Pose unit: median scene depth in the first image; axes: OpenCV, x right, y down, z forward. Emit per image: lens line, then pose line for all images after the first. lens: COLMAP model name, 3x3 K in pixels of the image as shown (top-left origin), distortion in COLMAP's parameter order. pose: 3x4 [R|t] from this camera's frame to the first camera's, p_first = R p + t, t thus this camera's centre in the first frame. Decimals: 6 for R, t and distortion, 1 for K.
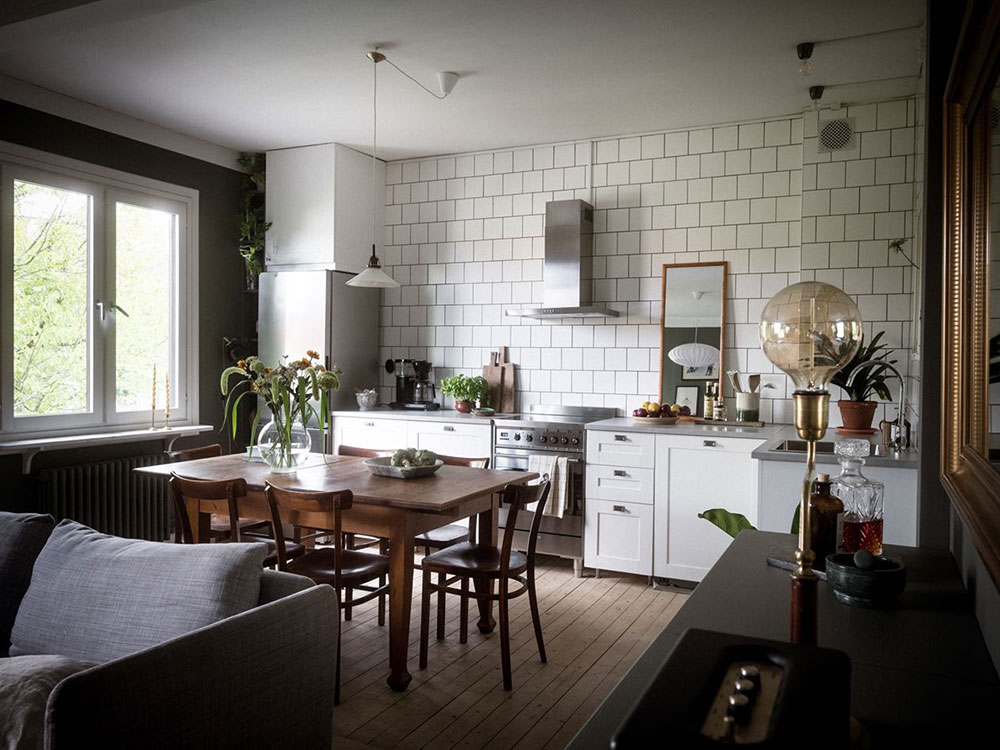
lens RADIAL K [[793.6, 0, 497.6], [0, 793.6, 367.1], [0, 0, 1]] dist [-0.007660, -0.003489]
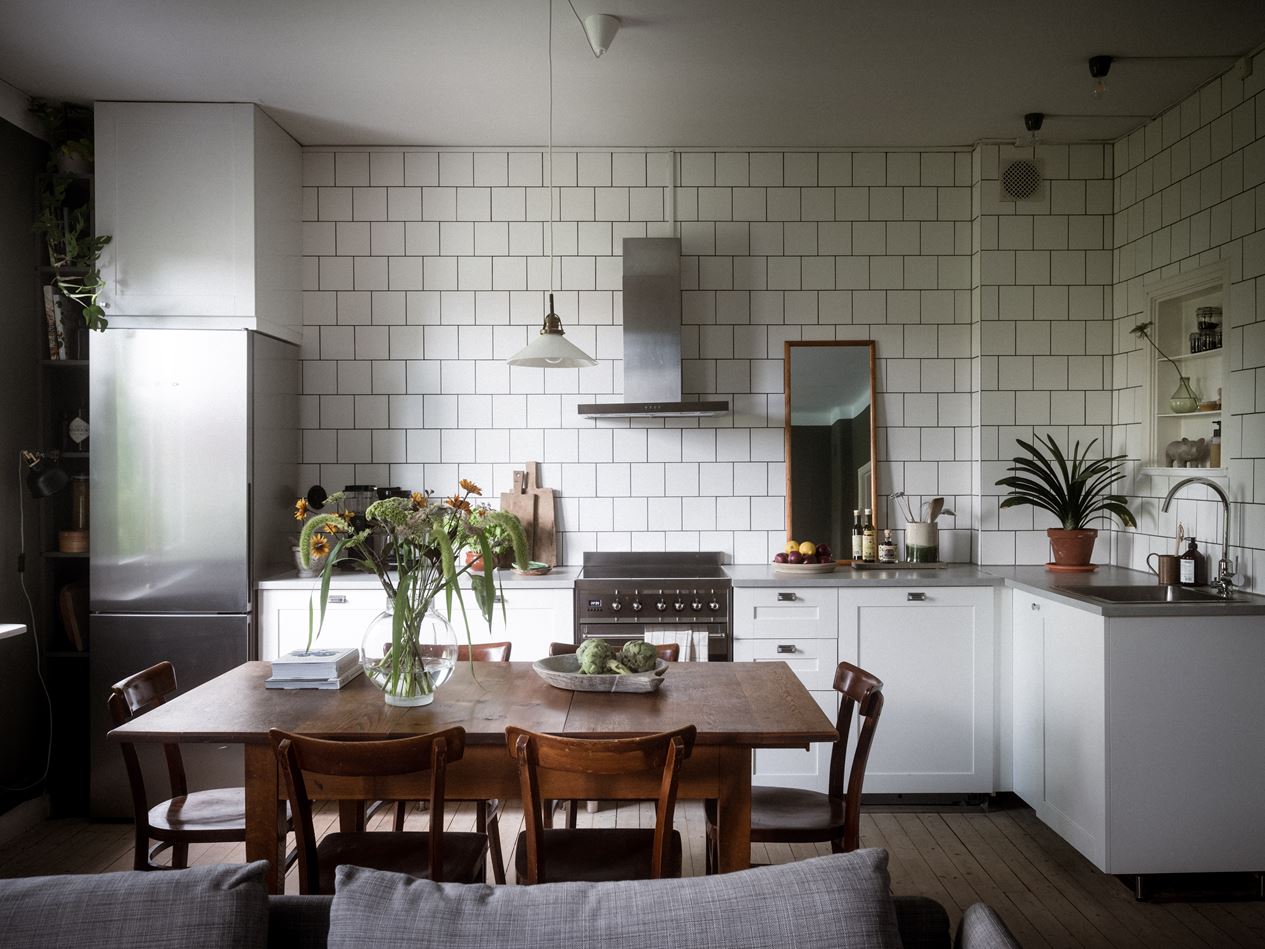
lens RADIAL K [[1136.9, 0, 634.7], [0, 1136.9, 480.3], [0, 0, 1]] dist [0.000540, -0.010246]
pose [[0.892009, -0.020417, 0.451556, -0.353793], [0.019887, 0.999785, 0.005920, -0.016535], [-0.451579, 0.003700, 0.892223, 0.171579]]
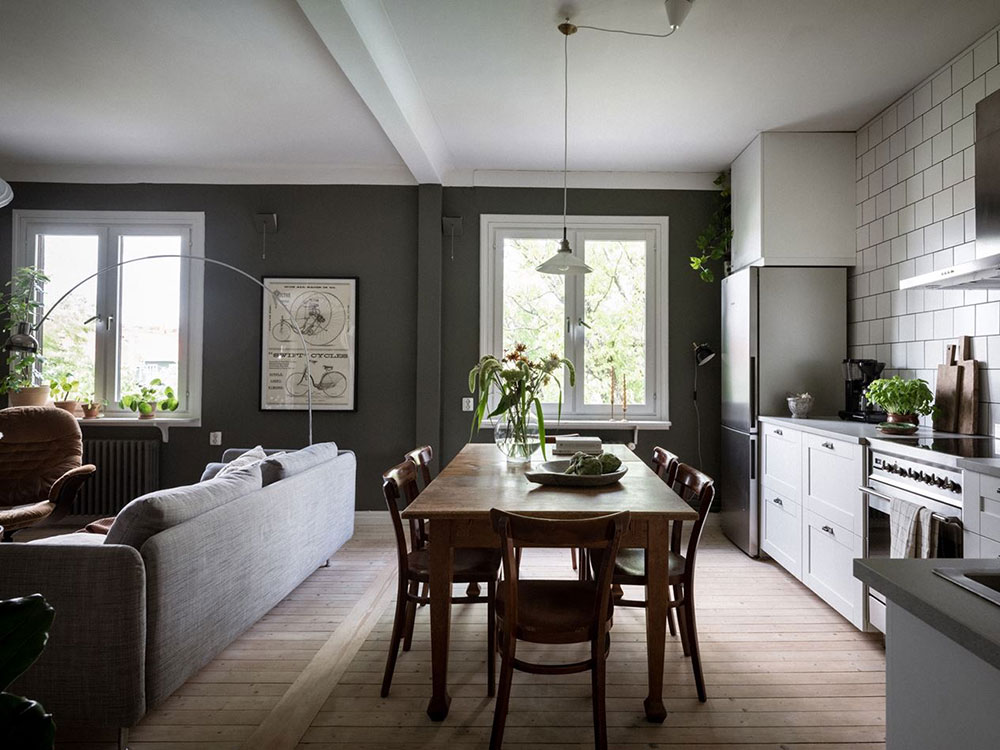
lens RADIAL K [[589.7, 0, 536.5], [0, 589.7, 364.9], [0, 0, 1]] dist [-0.005042, -0.002272]
pose [[0.439239, -0.016703, -0.898215, 0.320440], [-0.014349, 0.999569, -0.025605, 0.017910], [0.898256, 0.024136, 0.438810, 0.485609]]
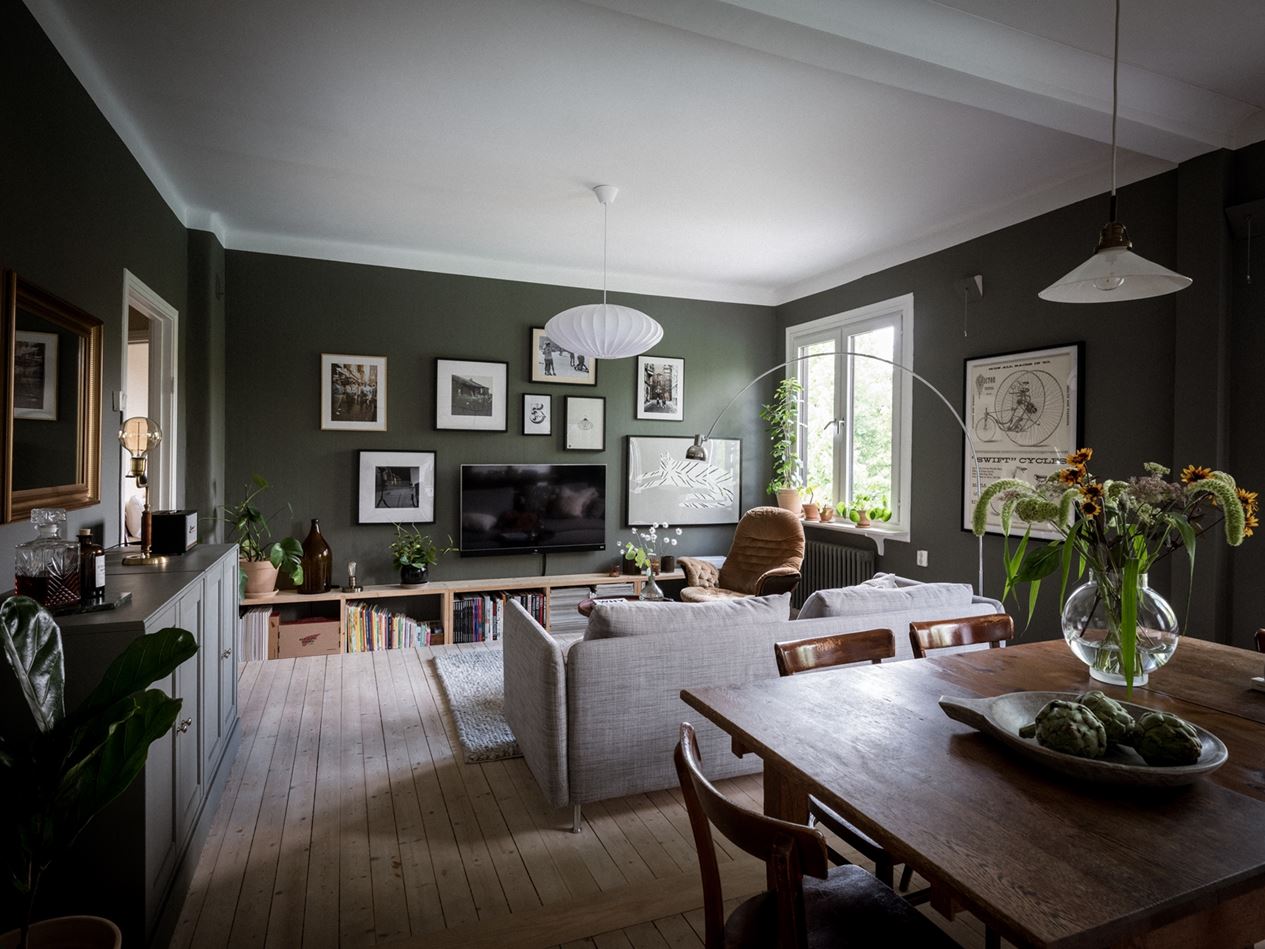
lens RADIAL K [[701.0, 0, 653.5], [0, 701.0, 452.7], [0, 0, 1]] dist [0.007462, 0.000528]
pose [[-0.662942, -0.024048, -0.748285, 0.265808], [-0.030432, 0.999524, -0.005161, 0.006212], [0.748052, 0.019350, -0.663358, 0.626476]]
